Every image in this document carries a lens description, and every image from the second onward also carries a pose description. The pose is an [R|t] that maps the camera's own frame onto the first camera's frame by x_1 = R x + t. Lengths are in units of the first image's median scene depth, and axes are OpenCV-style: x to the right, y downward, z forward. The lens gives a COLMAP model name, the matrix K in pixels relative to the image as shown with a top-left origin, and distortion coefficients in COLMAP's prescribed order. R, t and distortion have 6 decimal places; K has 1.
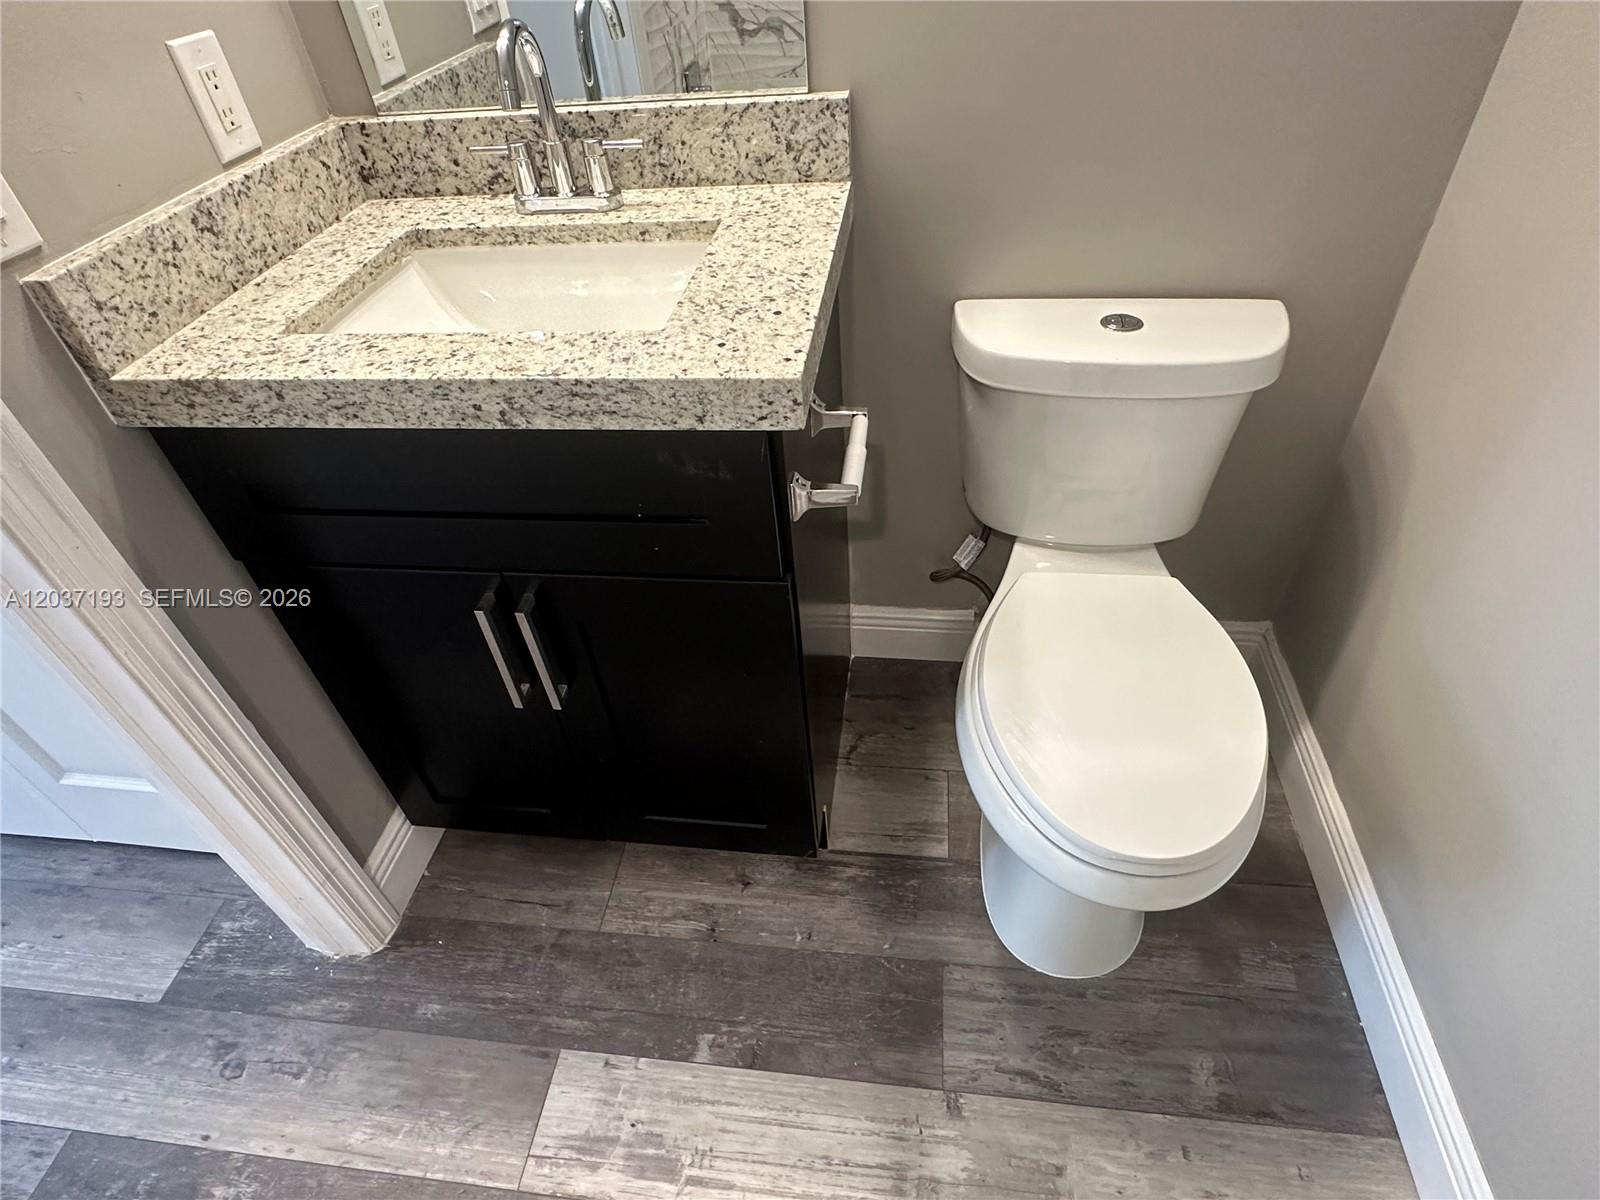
lens RADIAL K [[865.7, 0, 800.0], [0, 865.7, 600.0], [0, 0, 1]] dist [-0.002415, 0.000058]
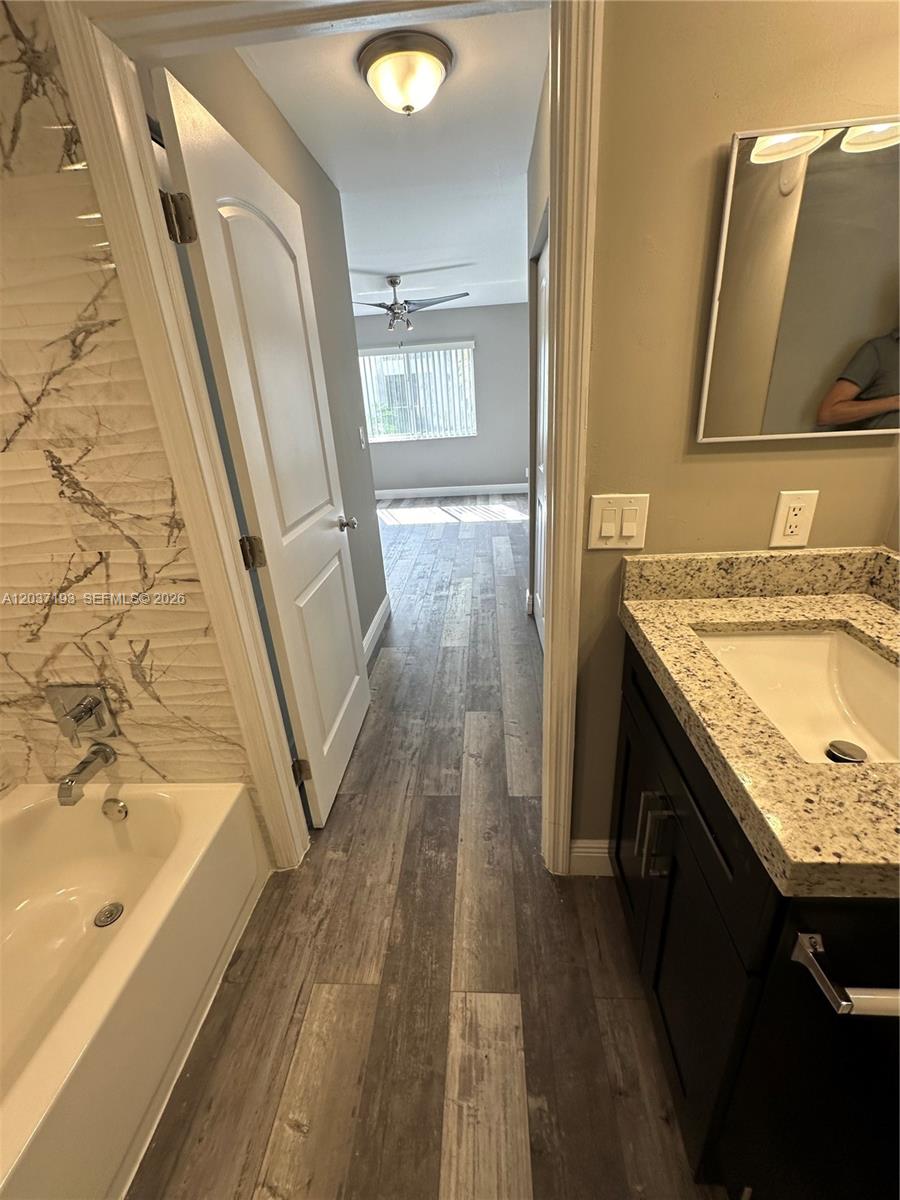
lens RADIAL K [[500.4, 0, 450.0], [0, 500.4, 600.0], [0, 0, 1]] dist [-0.001007, 0.000369]
pose [[0.069823, 0.445448, -0.892581, 0.290188], [-0.629974, 0.713457, 0.306776, -0.296331], [0.773471, 0.540883, 0.330436, 0.151511]]
